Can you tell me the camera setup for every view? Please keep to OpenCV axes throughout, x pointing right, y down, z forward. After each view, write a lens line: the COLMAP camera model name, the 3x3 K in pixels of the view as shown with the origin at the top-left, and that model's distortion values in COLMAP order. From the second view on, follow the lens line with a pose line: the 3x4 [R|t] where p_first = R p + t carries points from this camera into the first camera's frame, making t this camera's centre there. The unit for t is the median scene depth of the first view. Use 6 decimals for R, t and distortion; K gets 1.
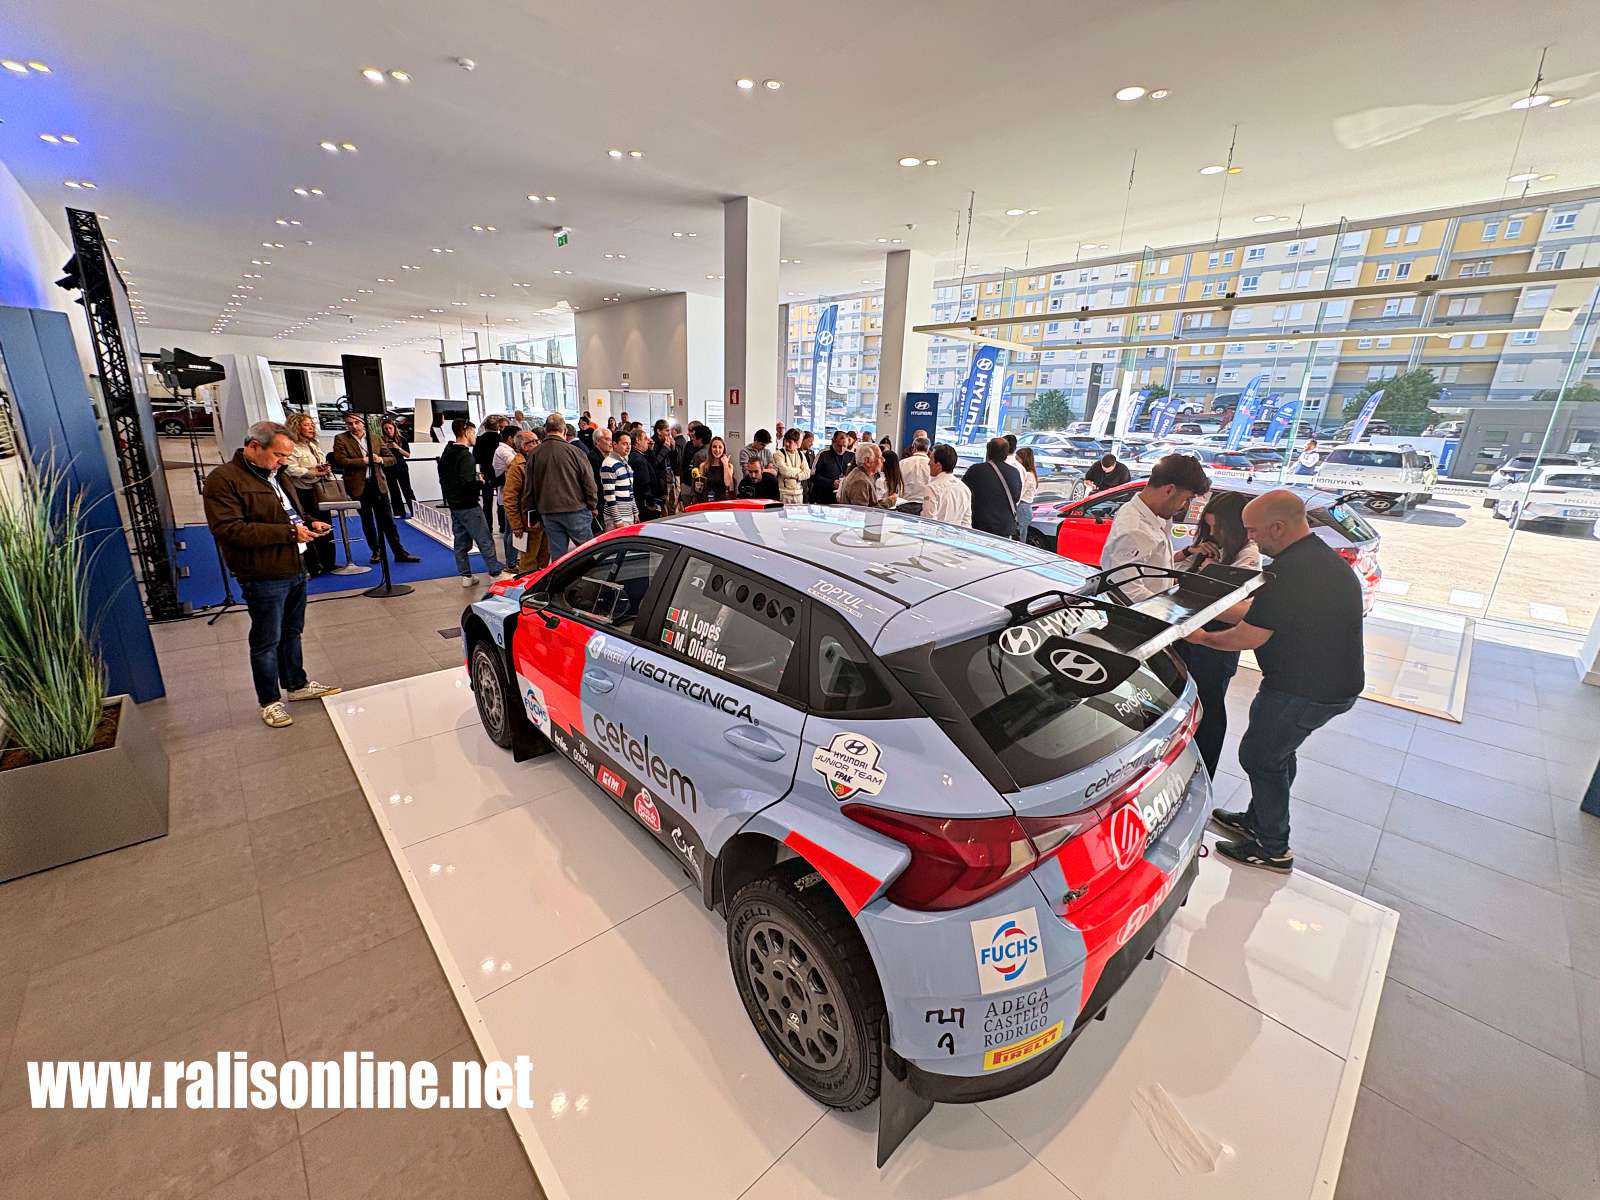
lens RADIAL K [[638.3, 0, 798.0], [0, 638.3, 593.6], [0, 0, 1]] dist [0.000367, -0.000196]
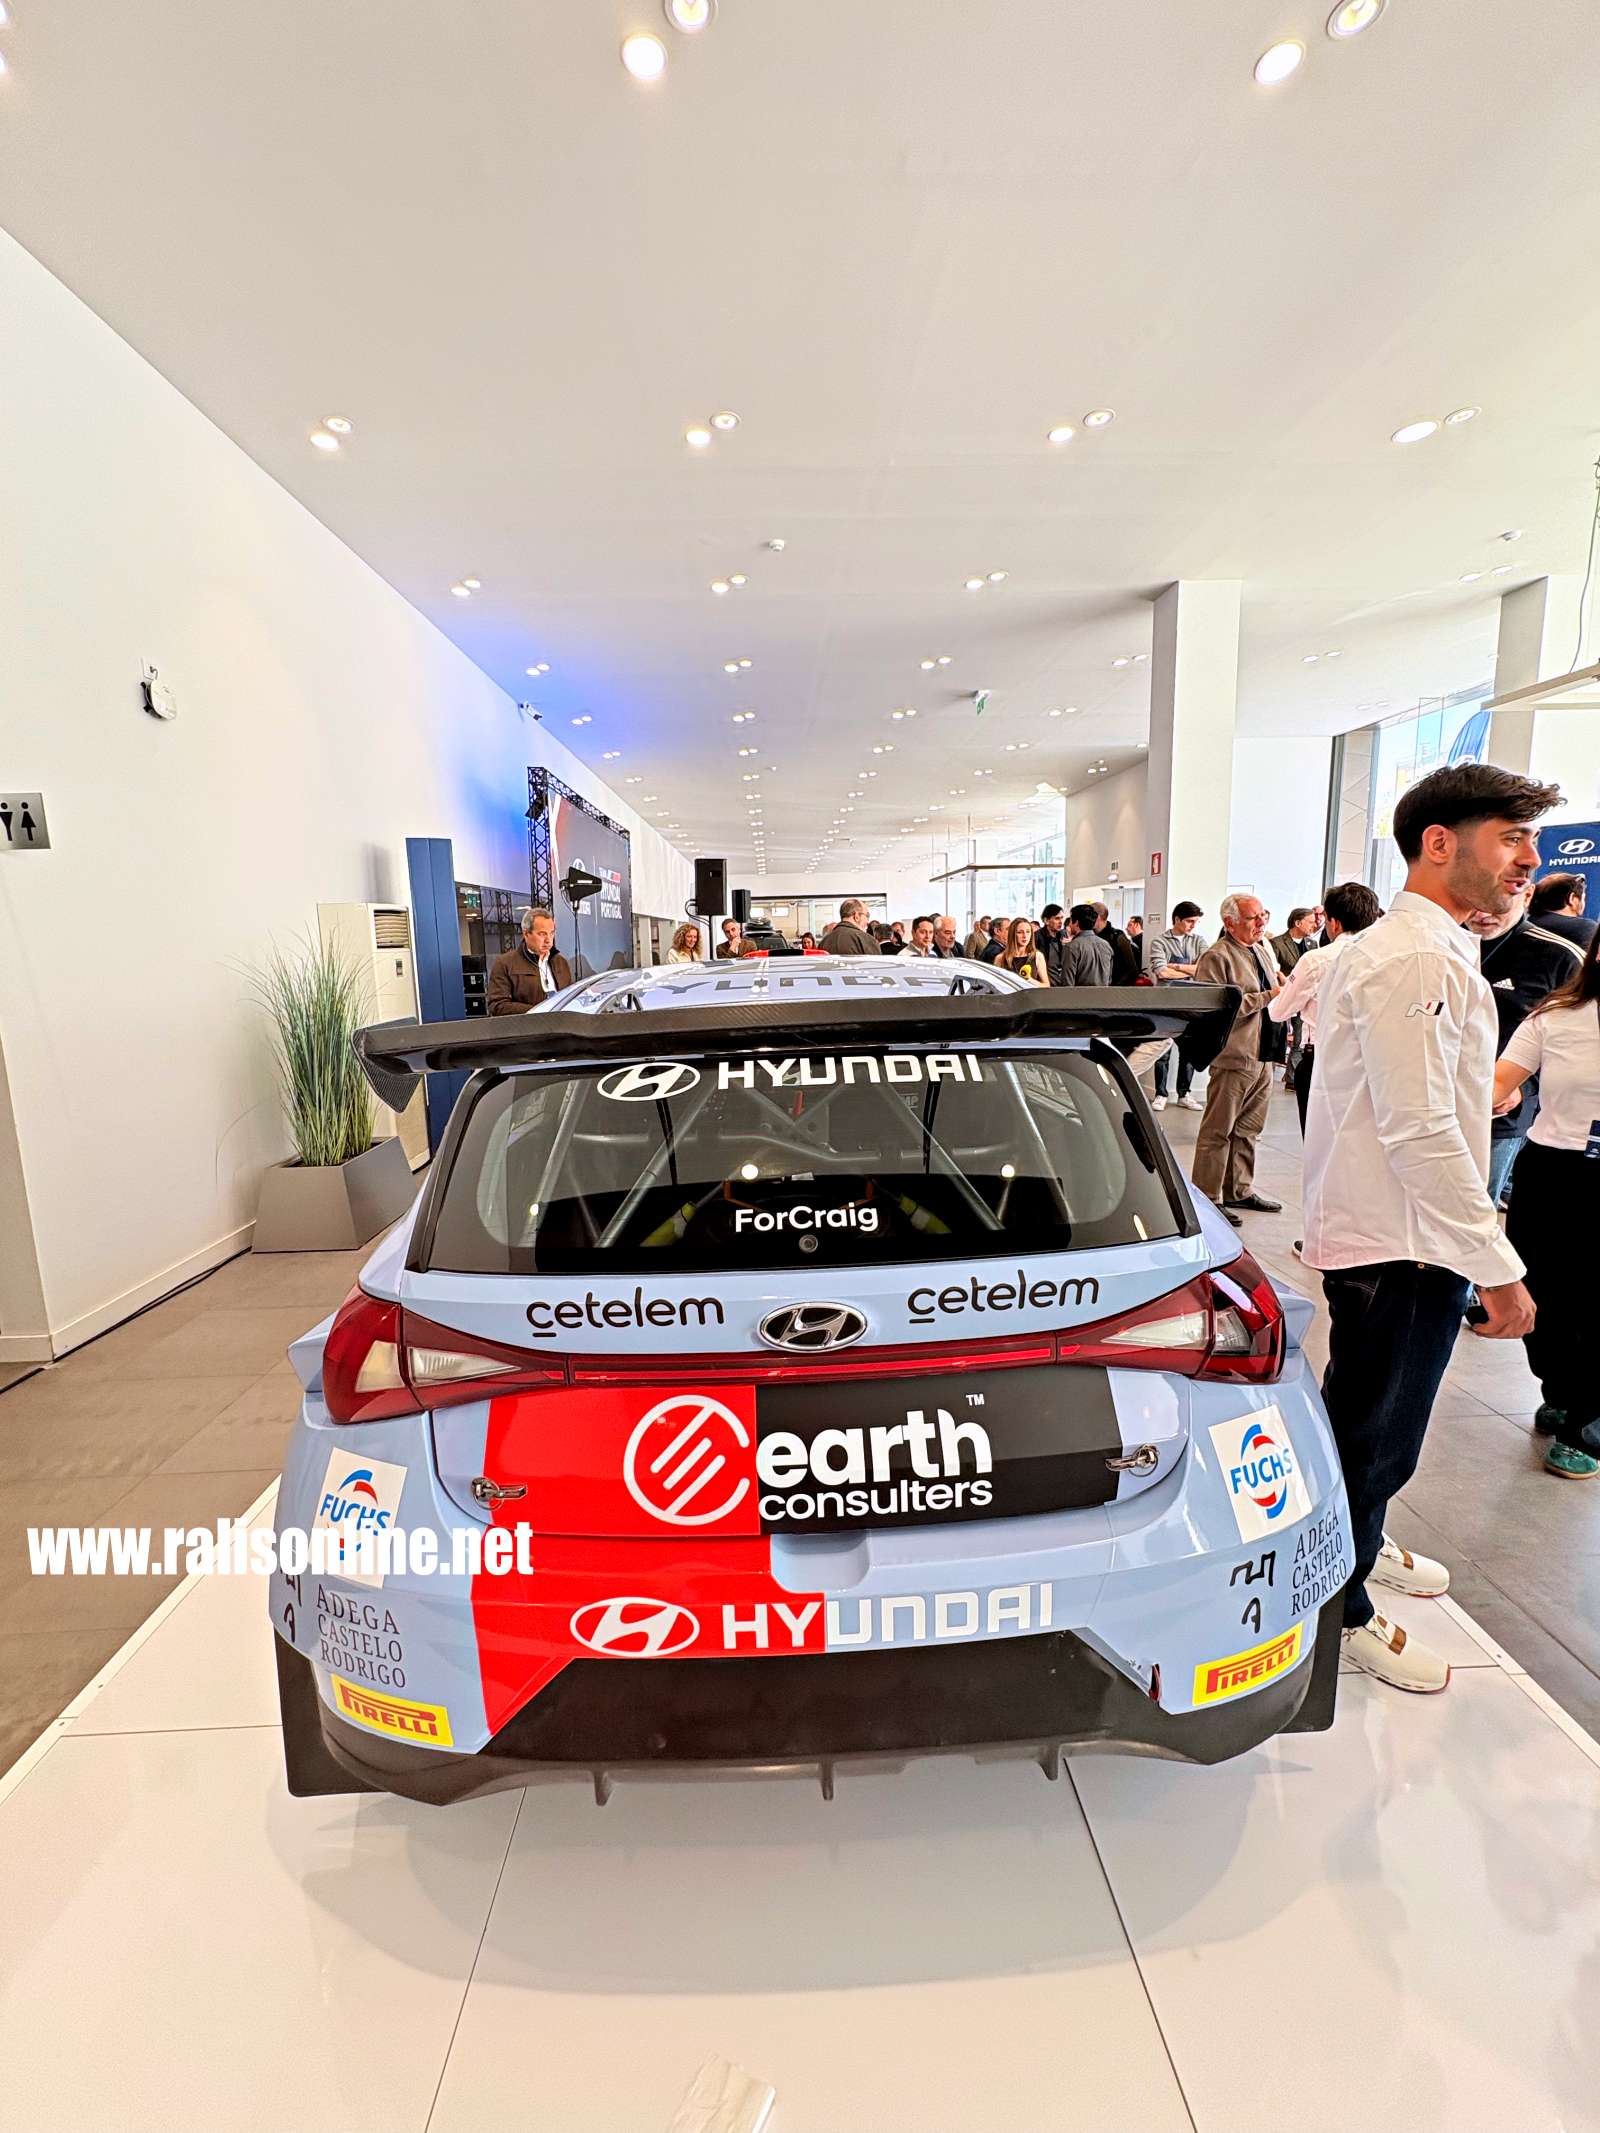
lens RADIAL K [[850.9, 0, 798.0], [0, 850.9, 1056.5], [0, 0, 1]] dist [0.000367, -0.000196]
pose [[0.753407, 0.036929, -0.656516, 0.574597], [-0.125378, 0.988172, -0.088296, 0.059230], [0.645490, 0.148835, 0.749126, 0.275487]]
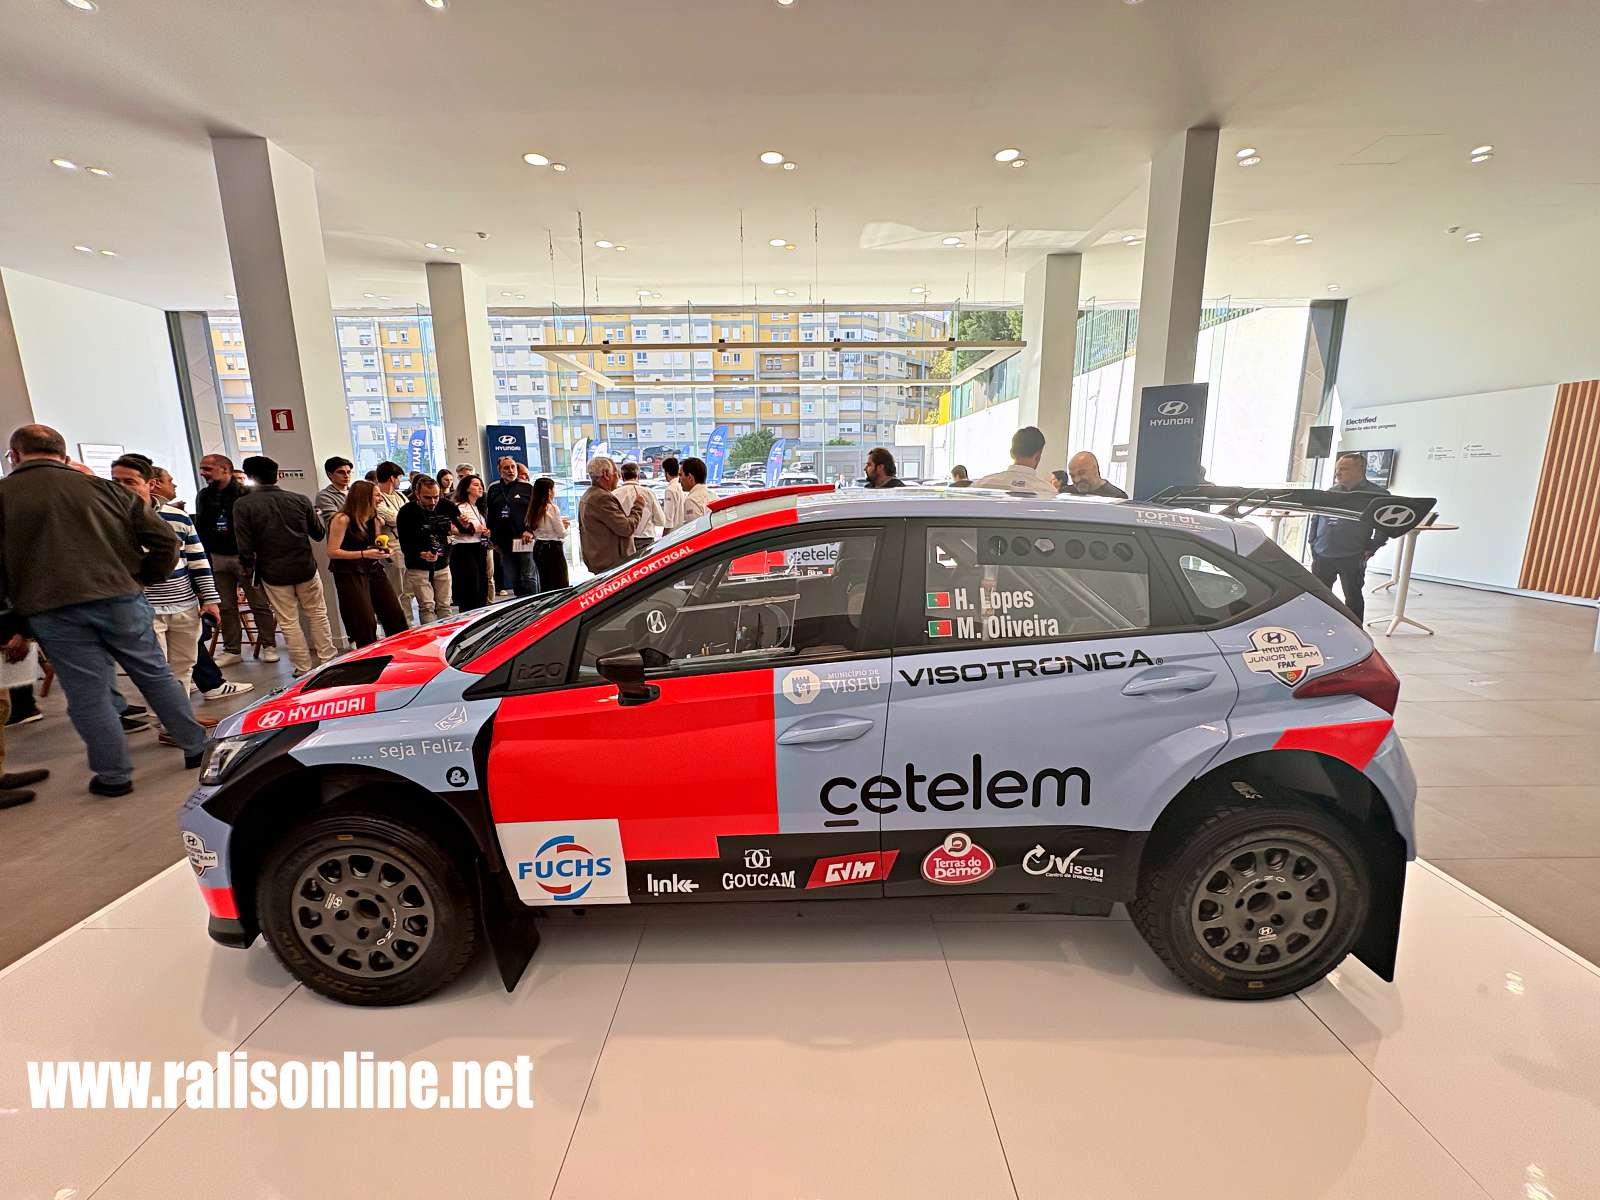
lens RADIAL K [[638.3, 0, 796.4], [0, 638.3, 594.3], [0, 0, 1]] dist [0.000367, -0.000196]
pose [[0.677808, -0.173009, 0.714594, -0.655060], [0.231885, 0.972619, 0.015531, -0.019965], [-0.697715, 0.155177, 0.699367, 0.425340]]
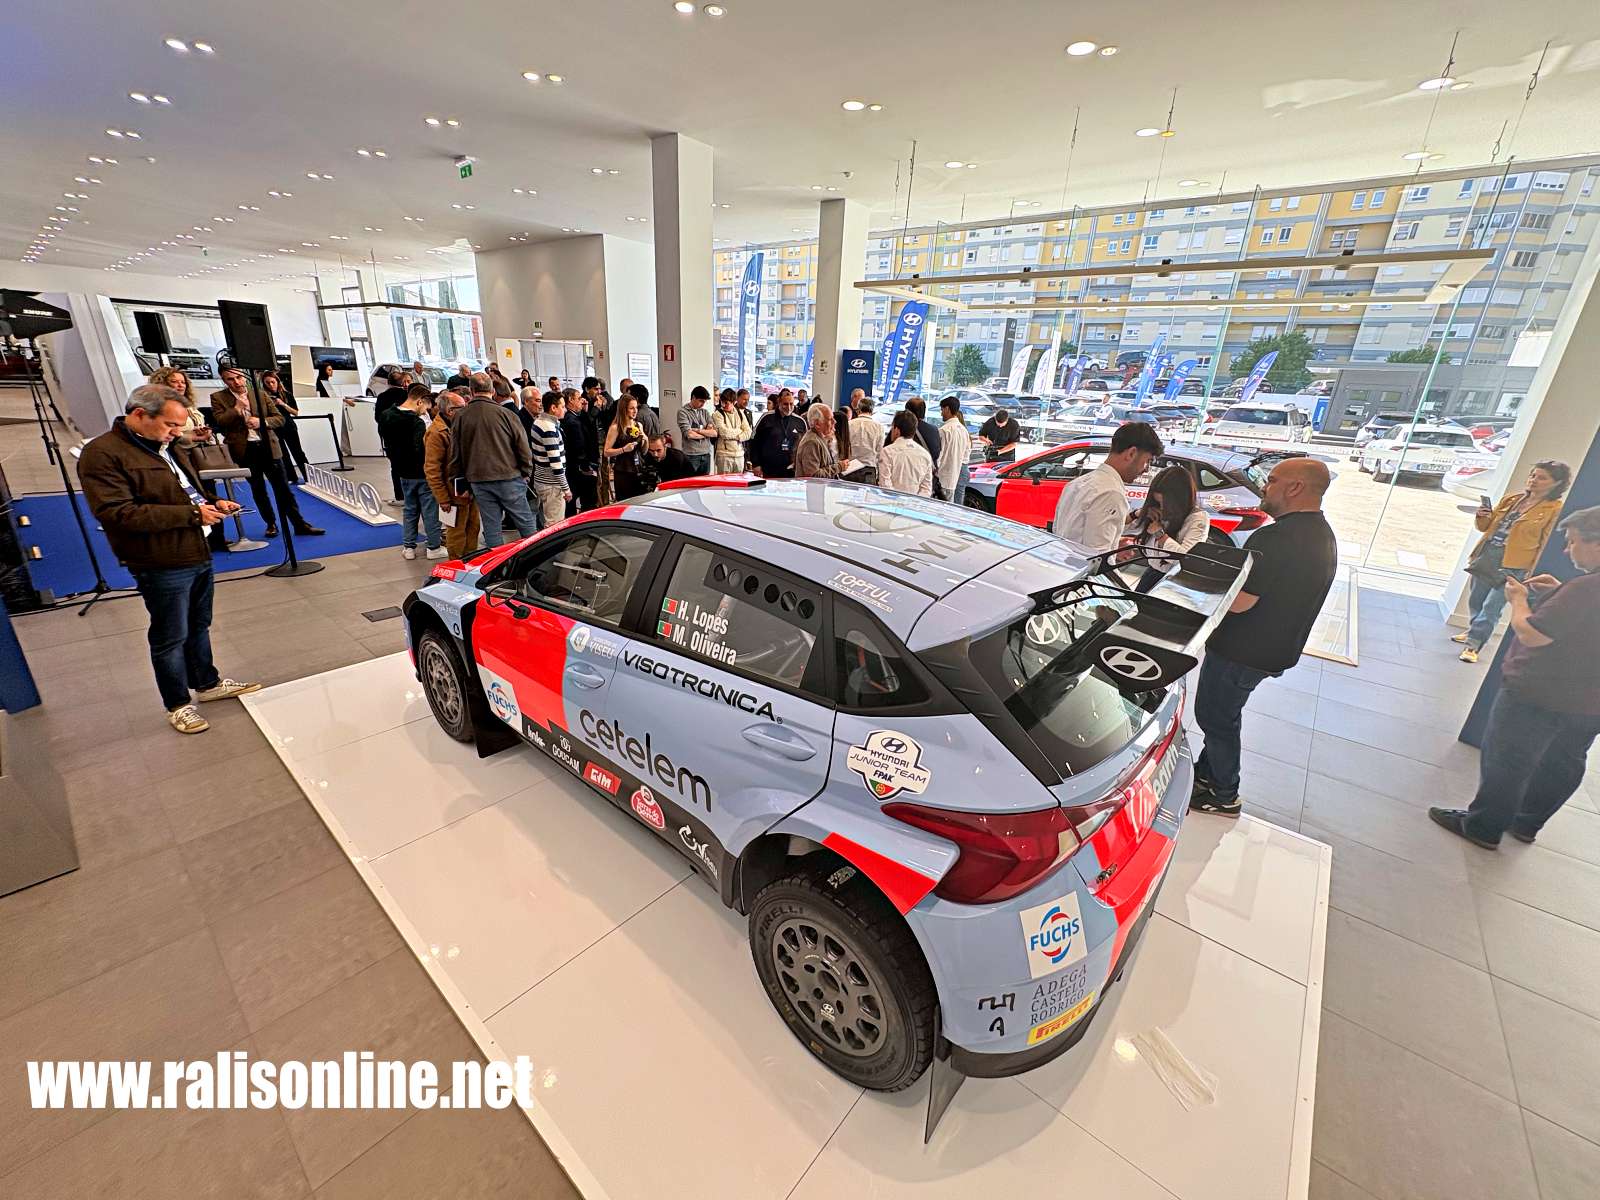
lens RADIAL K [[638.3, 0, 798.5], [0, 638.3, 594.0], [0, 0, 1]] dist [0.000367, -0.000196]
pose [[0.992268, -0.031305, 0.120104, -0.089314], [0.022875, 0.997218, 0.070937, -0.035144], [-0.121991, -0.067641, 0.990224, 0.030507]]
